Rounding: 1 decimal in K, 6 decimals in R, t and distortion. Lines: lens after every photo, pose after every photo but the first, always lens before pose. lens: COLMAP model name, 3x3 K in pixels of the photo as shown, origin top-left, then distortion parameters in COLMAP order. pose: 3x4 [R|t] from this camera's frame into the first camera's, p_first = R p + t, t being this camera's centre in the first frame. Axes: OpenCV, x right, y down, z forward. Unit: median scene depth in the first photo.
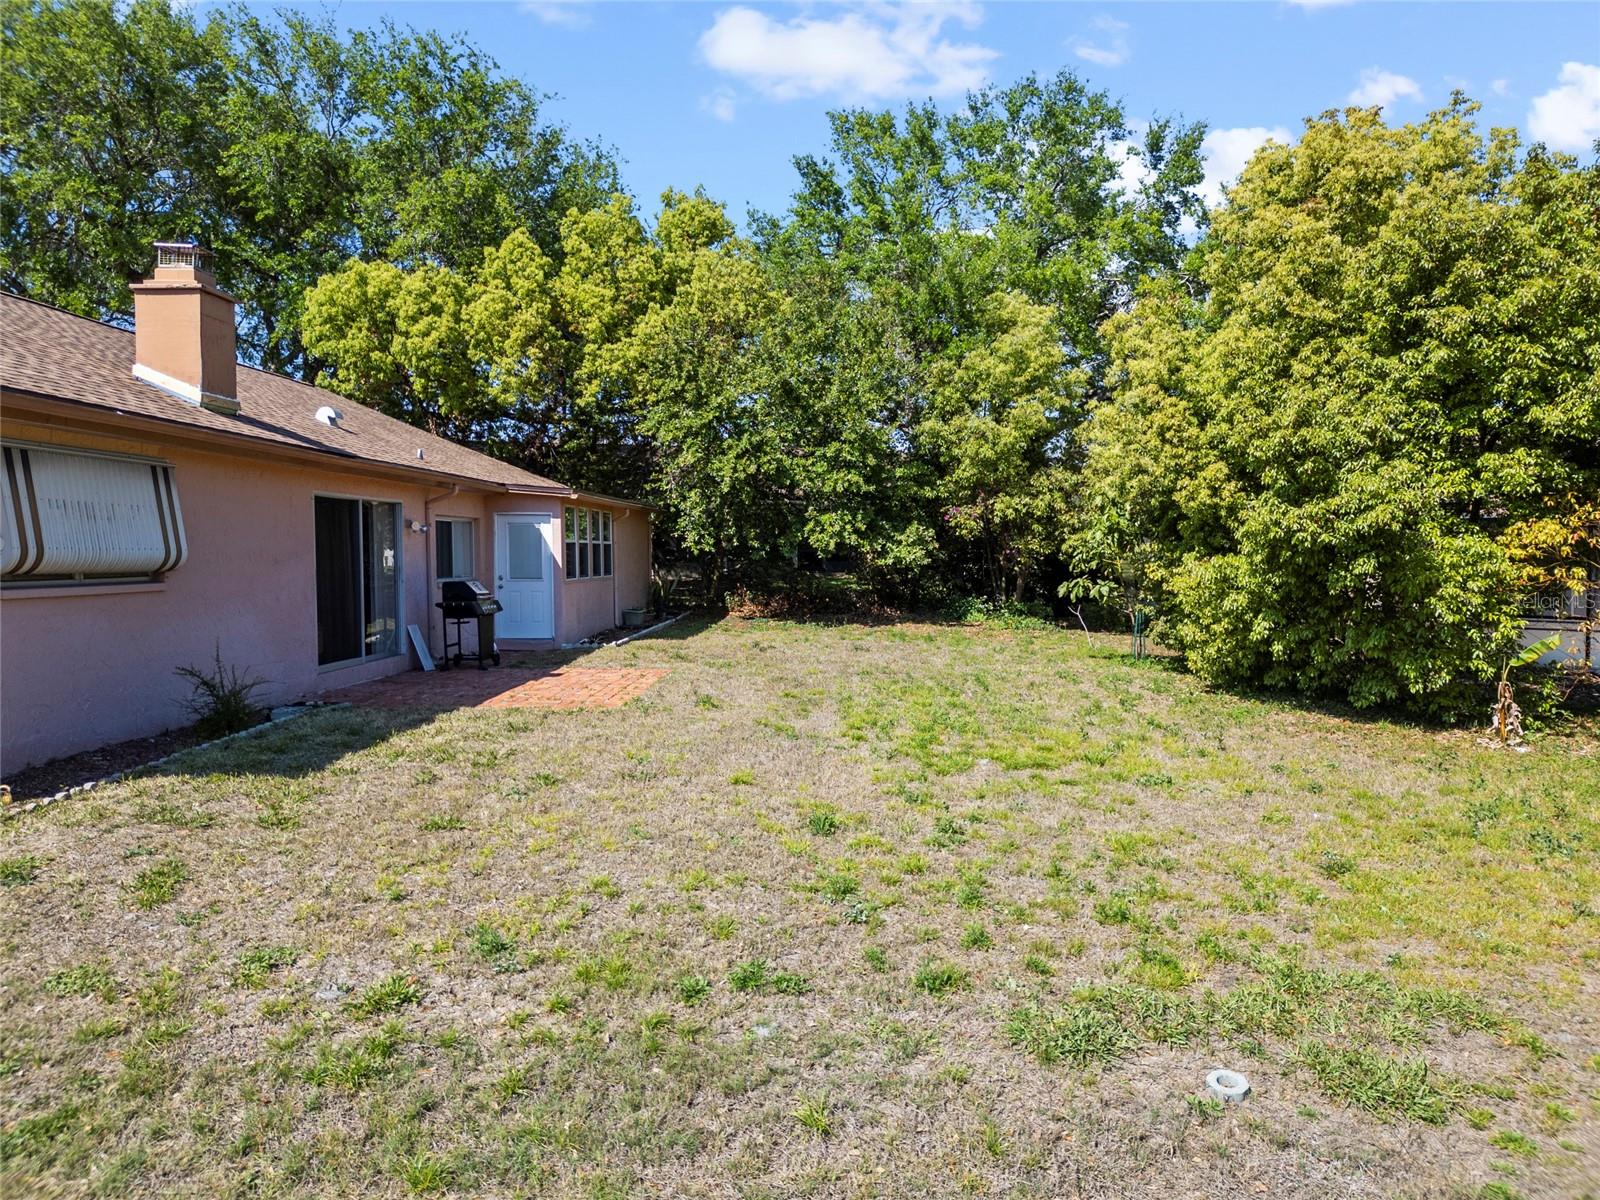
lens RADIAL K [[1117.5, 0, 805.2], [0, 1117.5, 602.9], [0, 0, 1]] dist [0.032727, -0.035516]
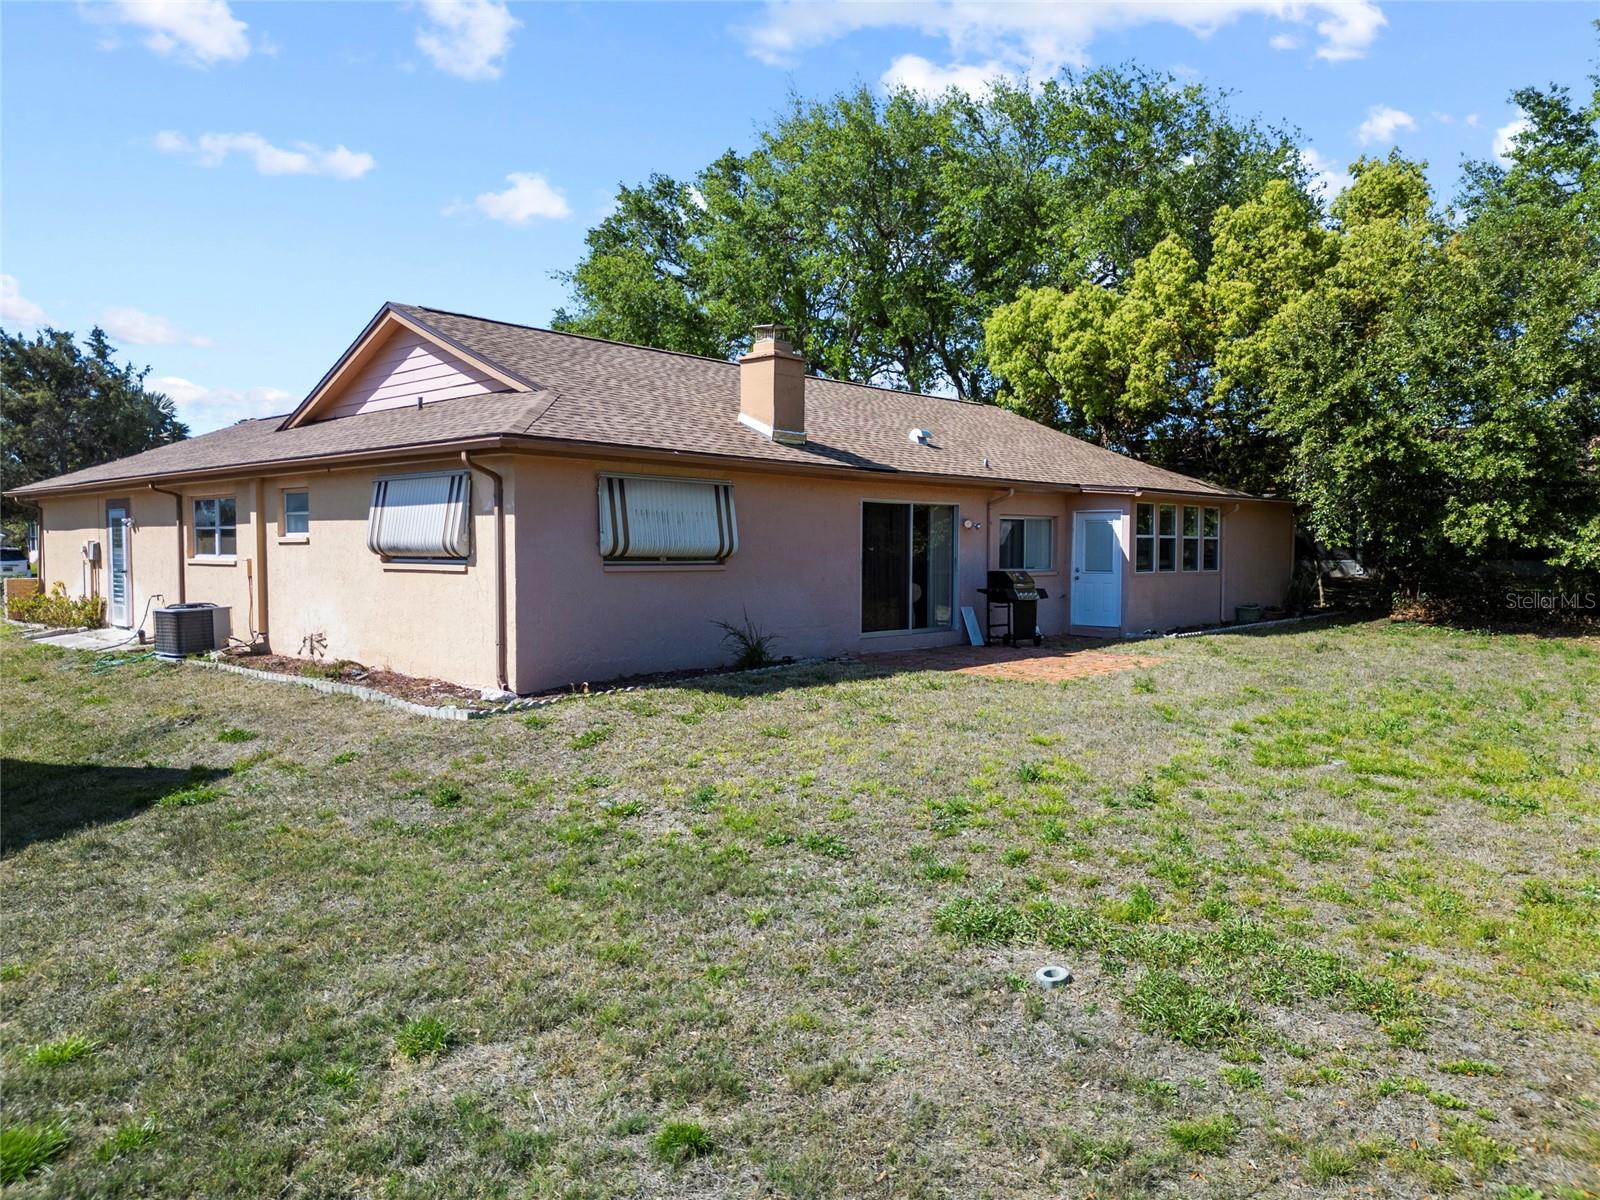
lens RADIAL K [[1117.5, 0, 795.6], [0, 1117.5, 601.6], [0, 0, 1]] dist [0.032727, -0.035516]
pose [[0.772337, 0.036213, -0.634180, 0.166379], [-0.034570, 0.999290, 0.014960, 0.001883], [0.634271, 0.010369, 0.773041, -0.023378]]
